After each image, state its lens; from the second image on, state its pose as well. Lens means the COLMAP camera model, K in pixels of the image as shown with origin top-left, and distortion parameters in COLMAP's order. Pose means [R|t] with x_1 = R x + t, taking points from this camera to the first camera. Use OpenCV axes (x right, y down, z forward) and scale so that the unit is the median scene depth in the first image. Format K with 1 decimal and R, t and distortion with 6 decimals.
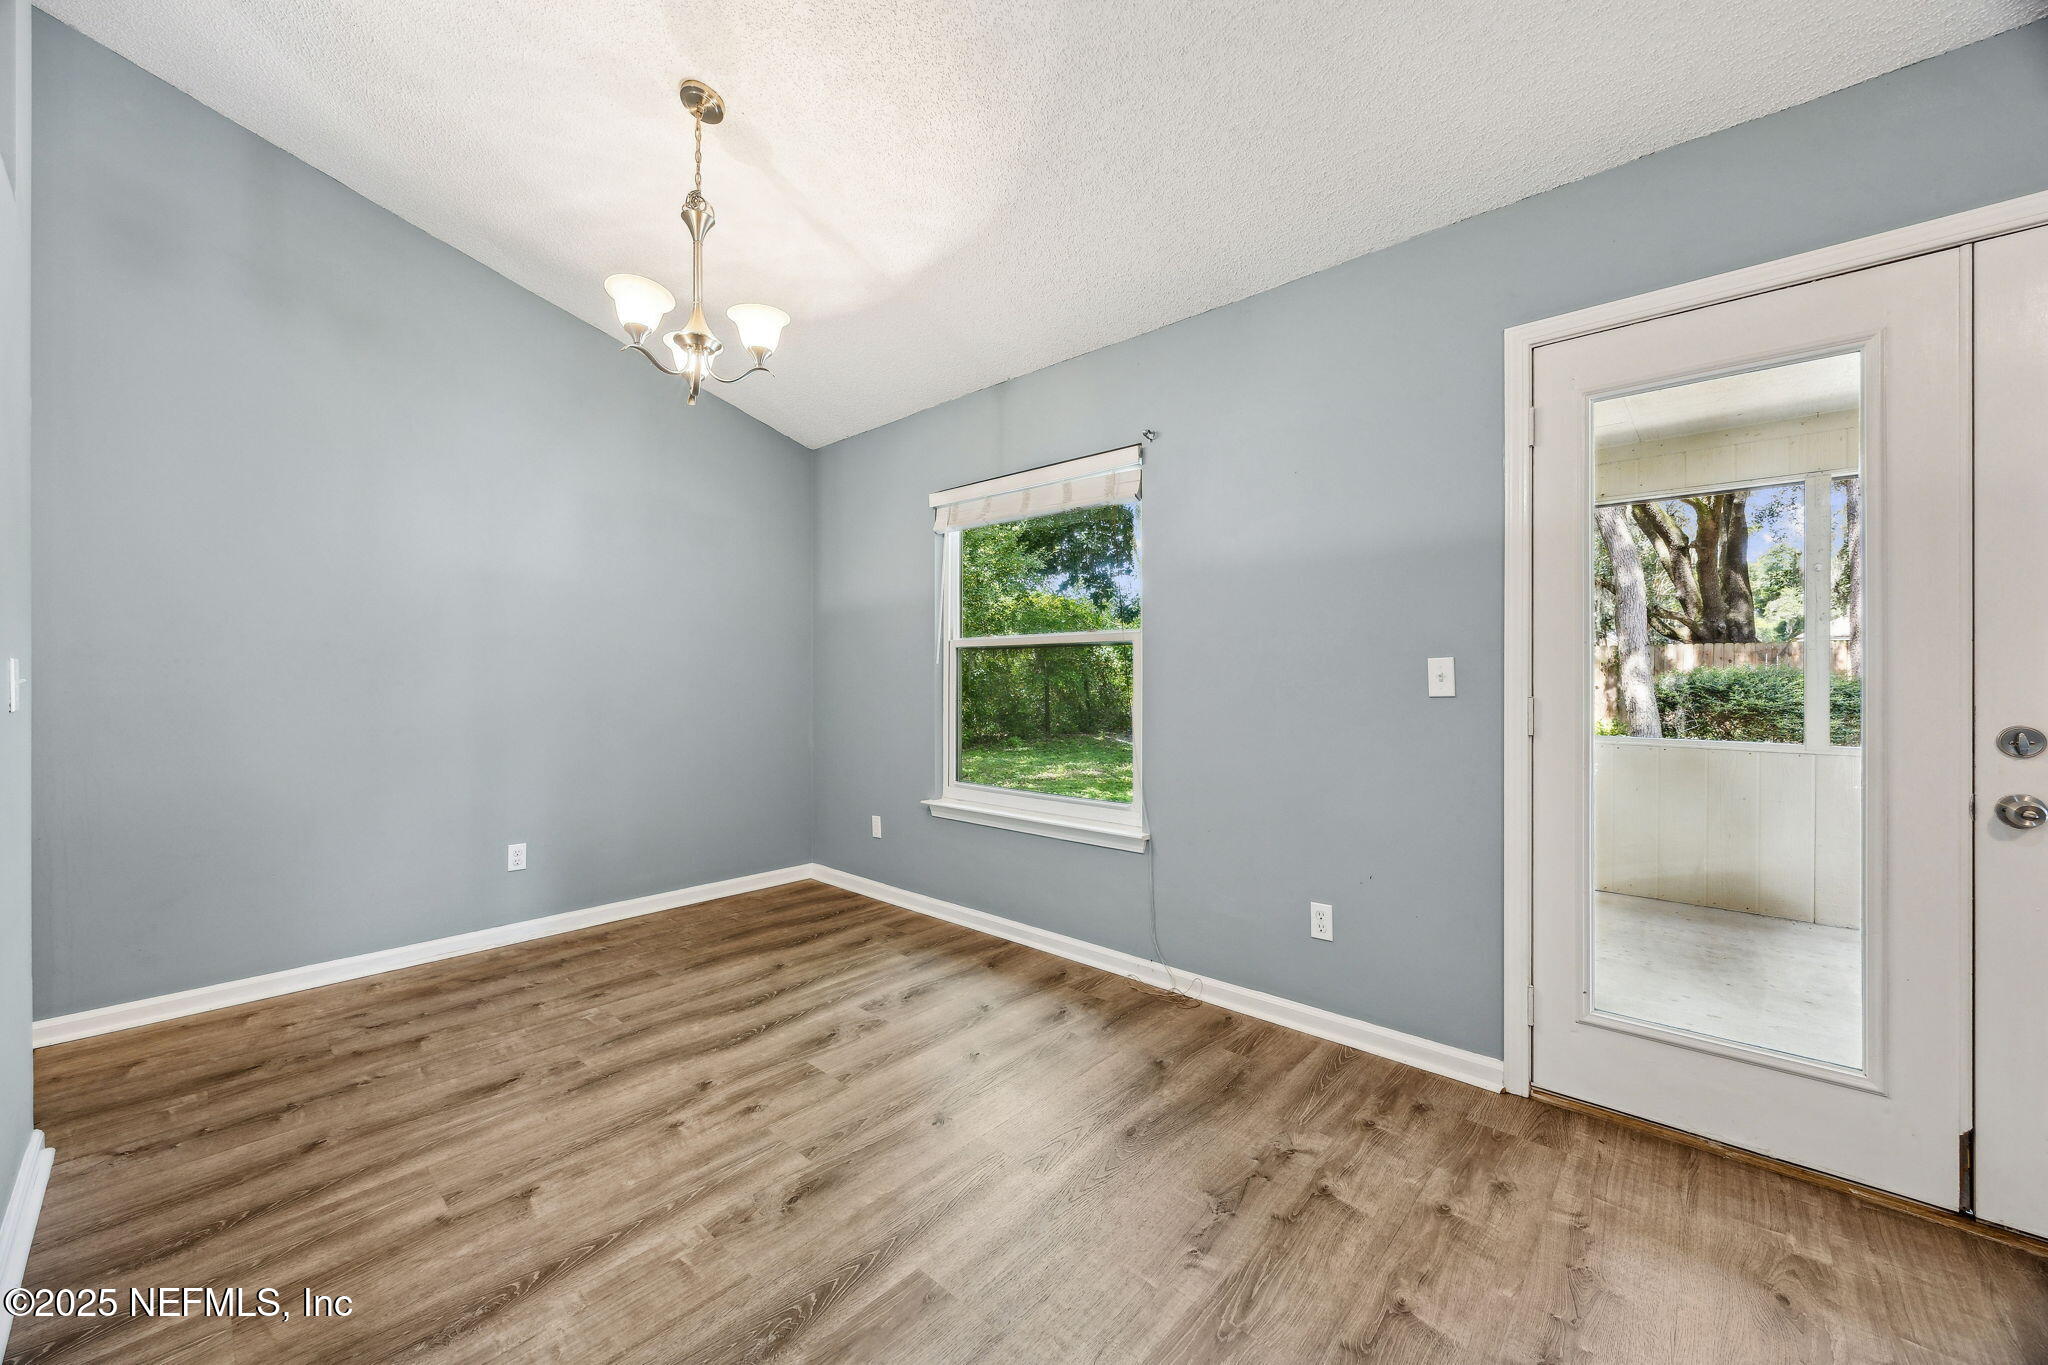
lens RADIAL K [[777.1, 0, 1023.5], [0, 777.1, 684.8], [0, 0, 1]] dist [-0.002031, -0.000443]
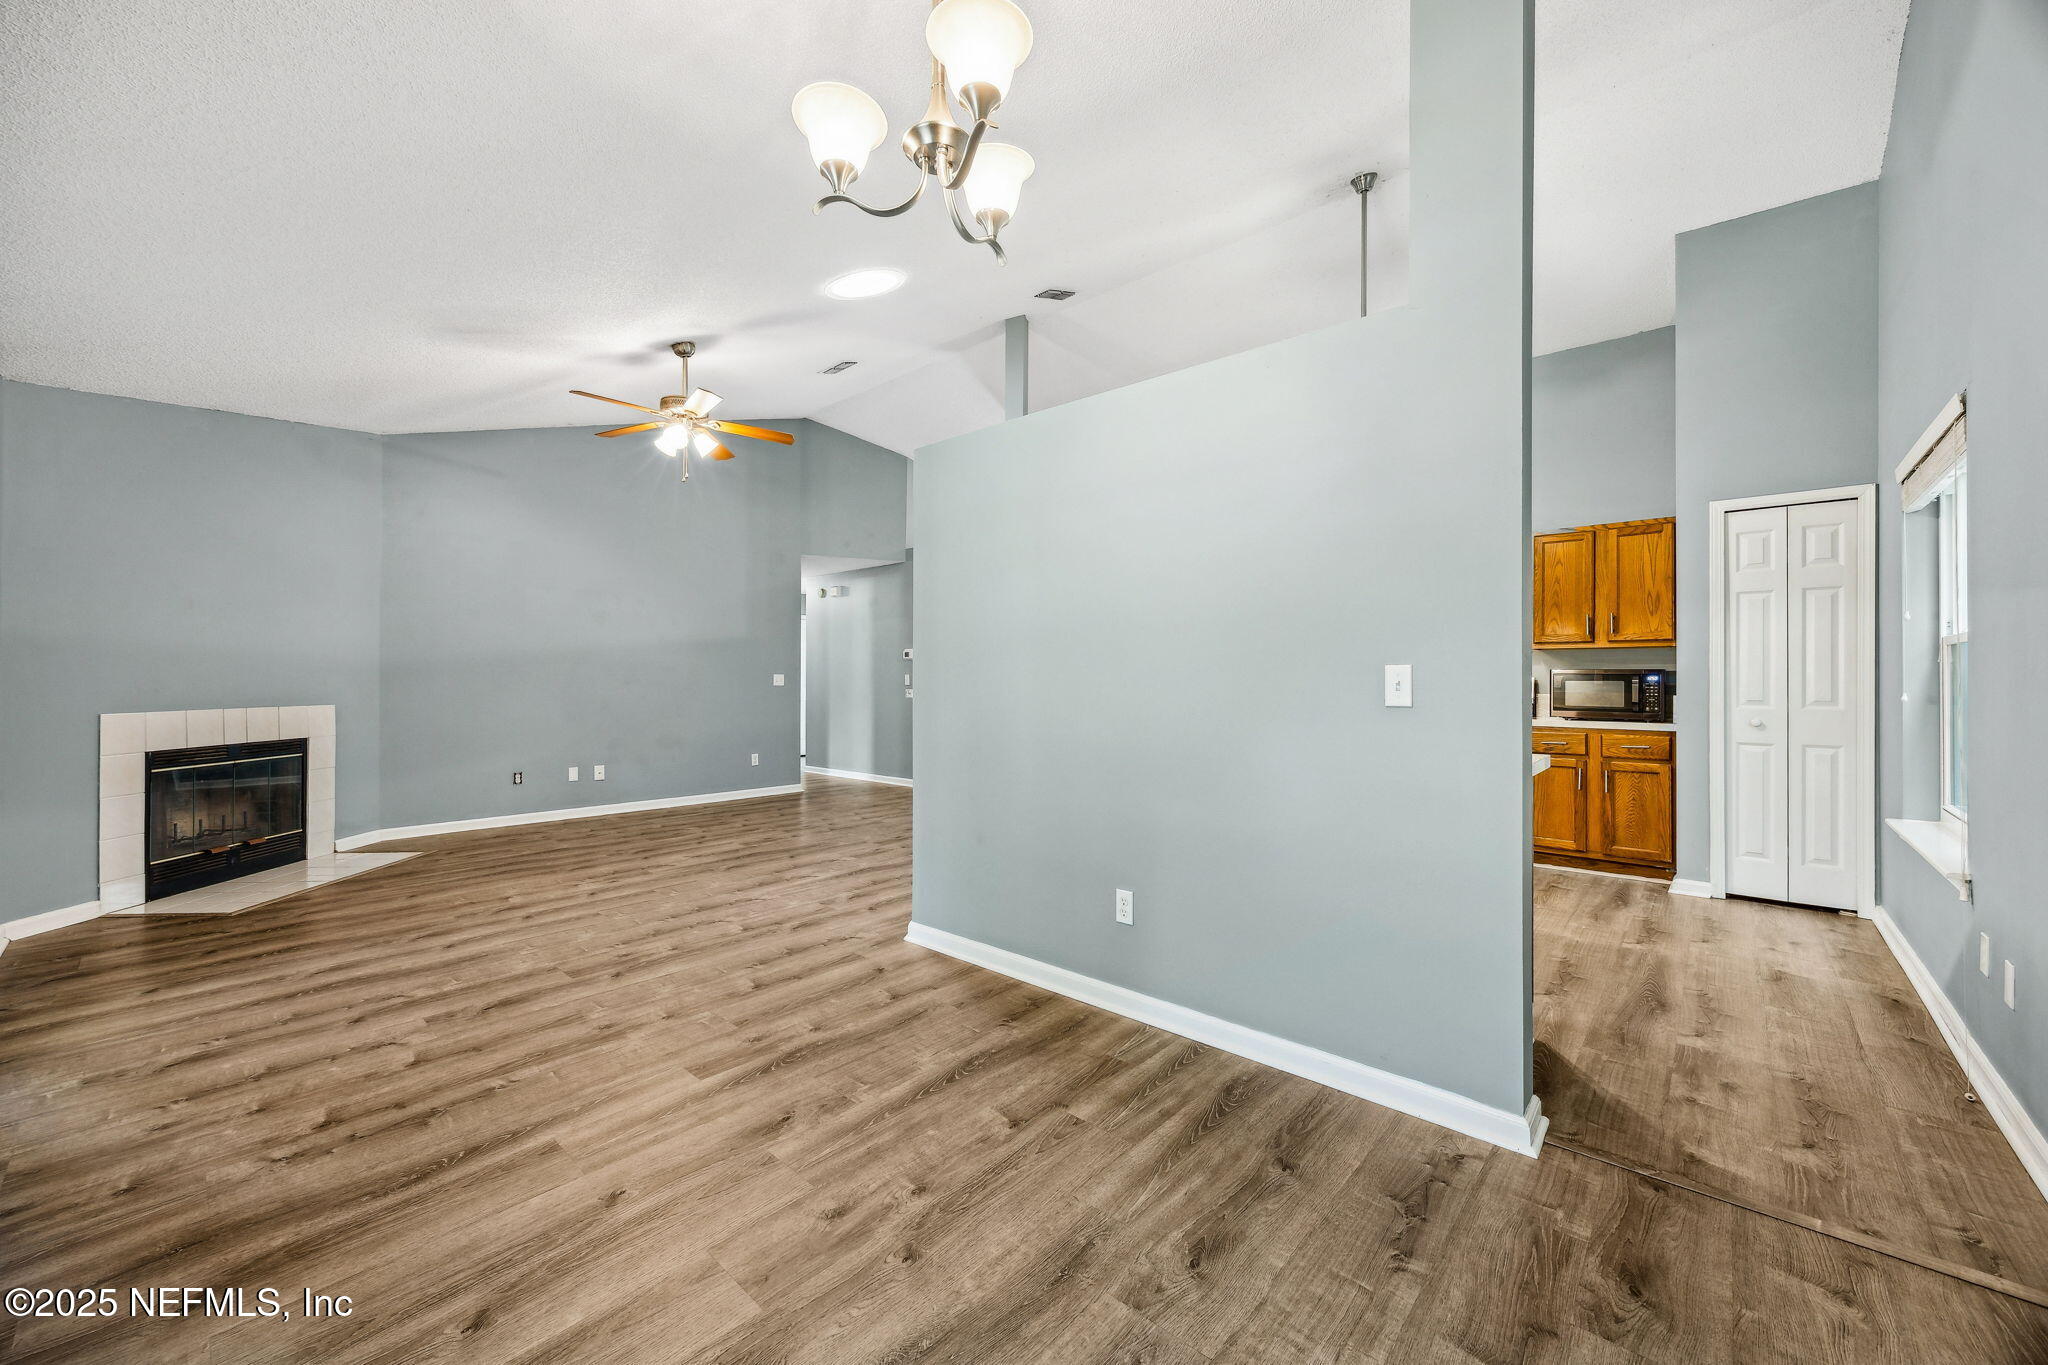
lens RADIAL K [[781.0, 0, 1021.7], [0, 781.0, 673.1], [0, 0, 1]] dist [-0.003548, -0.000286]
pose [[-0.999997, -0.000285, -0.002611, -0.594193], [-0.000286, 1.000000, 0.000384, -0.017114], [0.002611, 0.000385, -0.999997, 1.990488]]
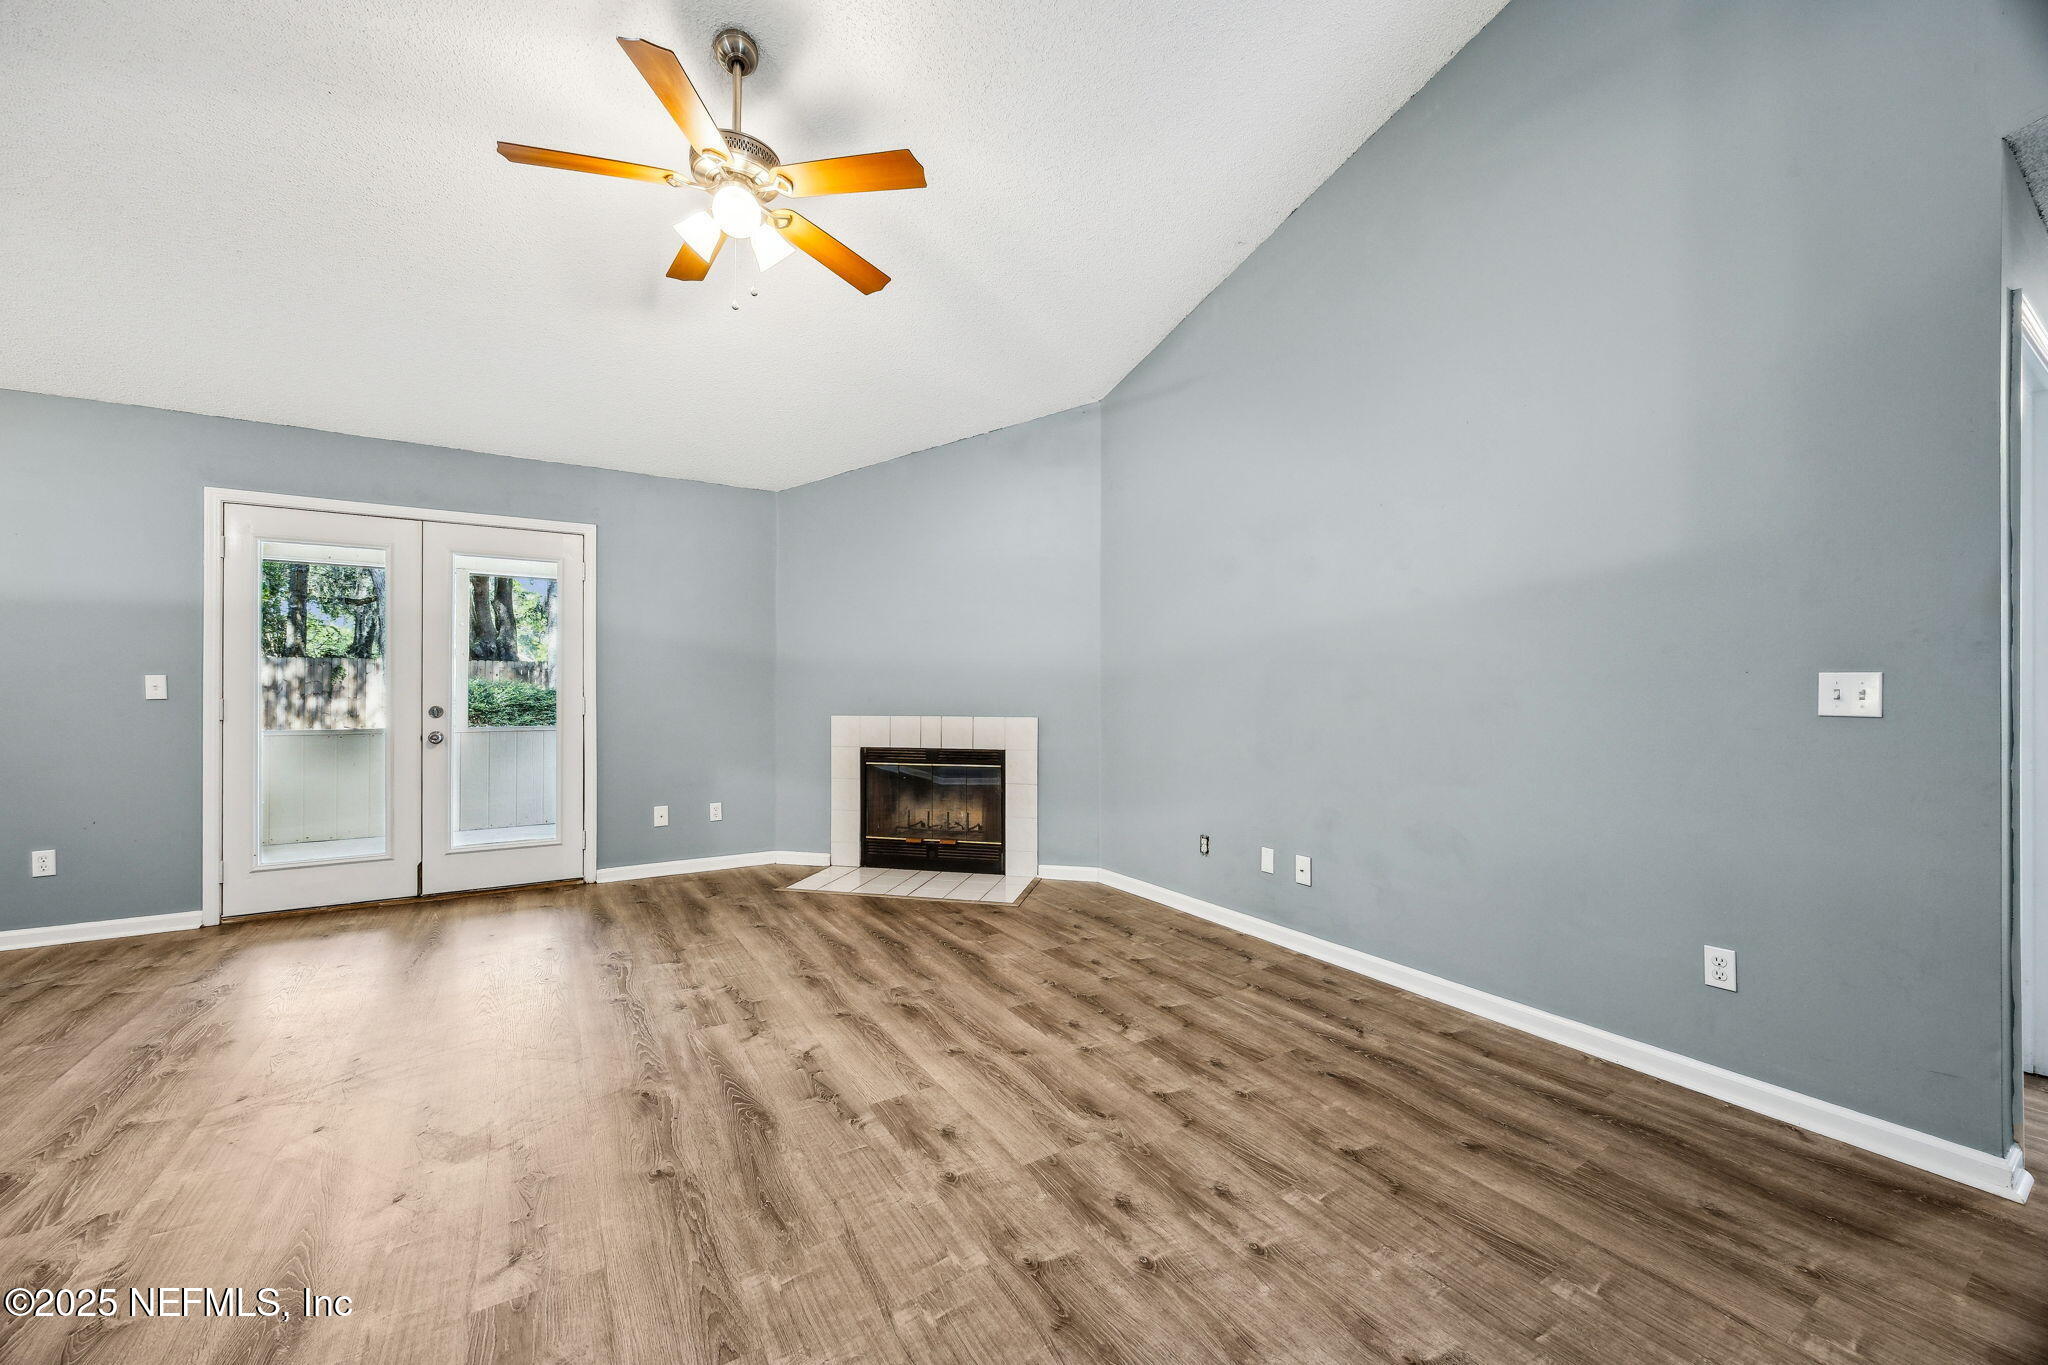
lens RADIAL K [[777.1, 0, 1023.5], [0, 777.1, 684.8], [0, 0, 1]] dist [-0.002031, -0.000443]
pose [[0.272619, 0.006802, 0.962098, -0.625077], [0.005651, 0.999946, -0.008671, 0.012020], [-0.962105, 0.007801, 0.272566, -1.414746]]
